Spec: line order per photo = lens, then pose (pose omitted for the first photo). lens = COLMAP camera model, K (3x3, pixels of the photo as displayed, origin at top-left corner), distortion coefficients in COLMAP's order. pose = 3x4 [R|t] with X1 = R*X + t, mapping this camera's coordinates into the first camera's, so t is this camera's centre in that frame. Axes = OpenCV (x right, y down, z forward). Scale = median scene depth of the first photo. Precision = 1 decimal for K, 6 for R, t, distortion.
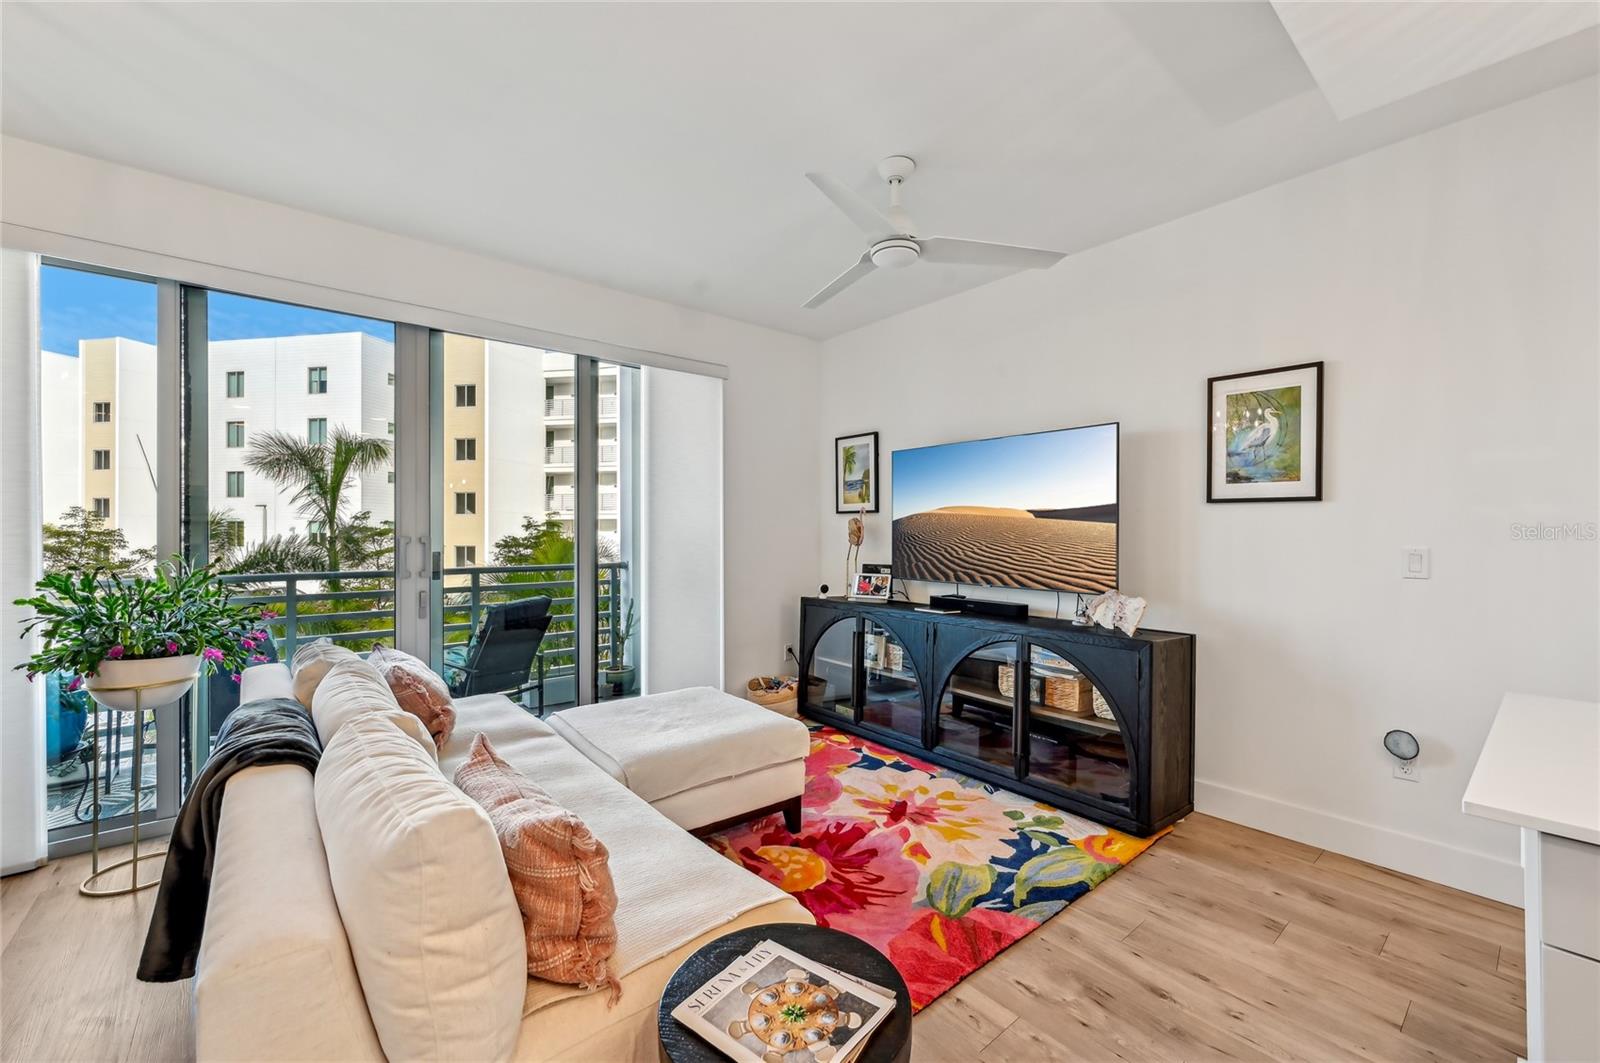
lens RADIAL K [[645.2, 0, 794.6], [0, 645.2, 530.3], [0, 0, 1]] dist [-0.001126, 0.000612]
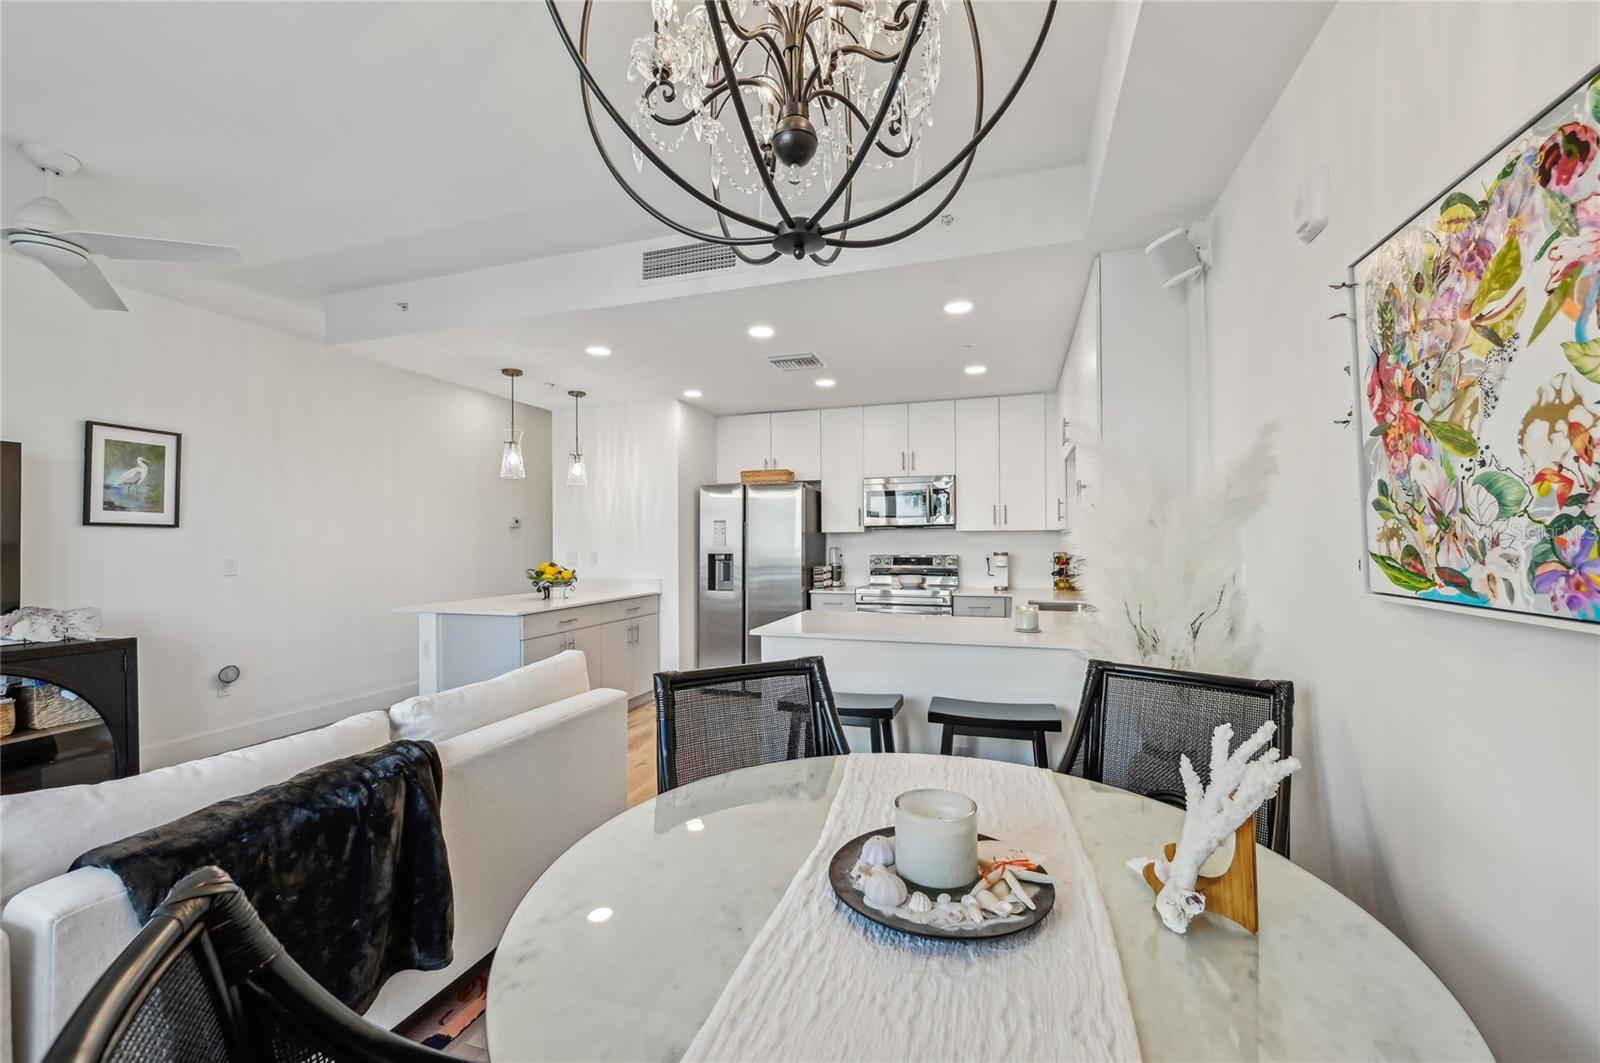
lens RADIAL K [[645.2, 0, 800.8], [0, 645.2, 538.5], [0, 0, 1]] dist [-0.001126, 0.000612]
pose [[-0.534538, 0.010443, 0.845080, -0.959009], [0.004479, 0.999945, -0.009524, -0.001086], [-0.845132, -0.001306, -0.534556, 0.466610]]
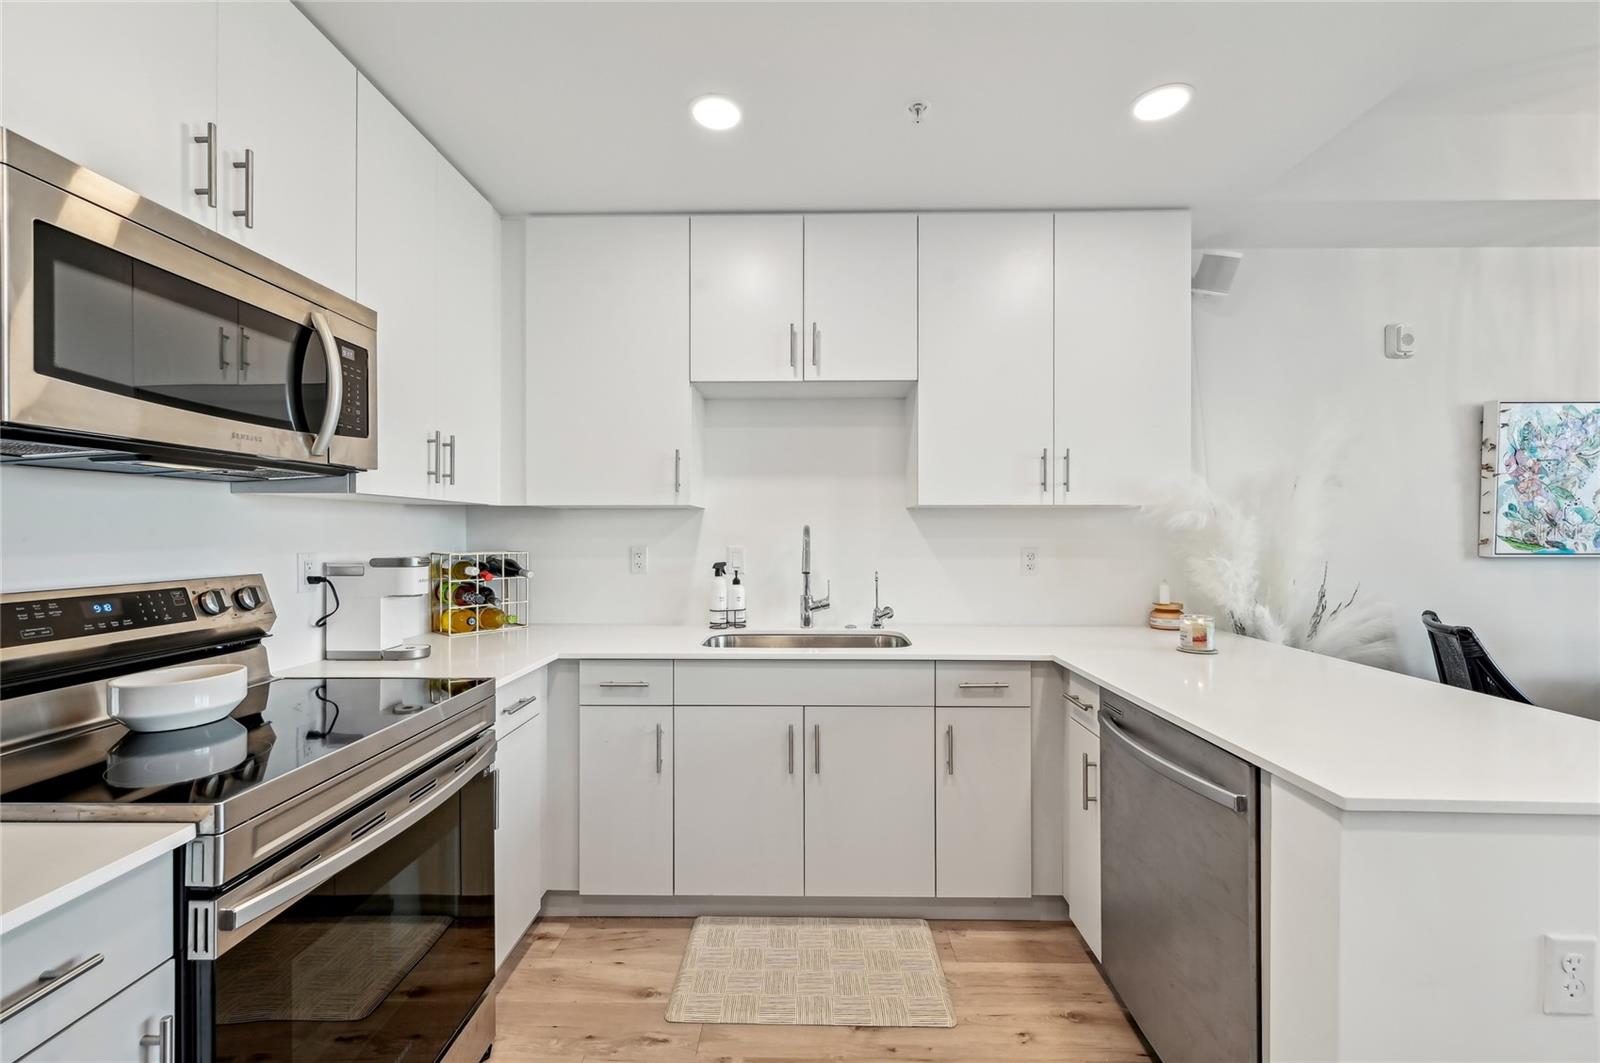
lens RADIAL K [[645.2, 0, 798.5], [0, 645.2, 531.9], [0, 0, 1]] dist [-0.001126, 0.000612]
pose [[-0.649786, 0.002647, -0.760112, 0.365727], [0.002343, 0.999996, 0.001480, -0.003344], [0.760113, -0.000820, -0.649790, -0.147639]]
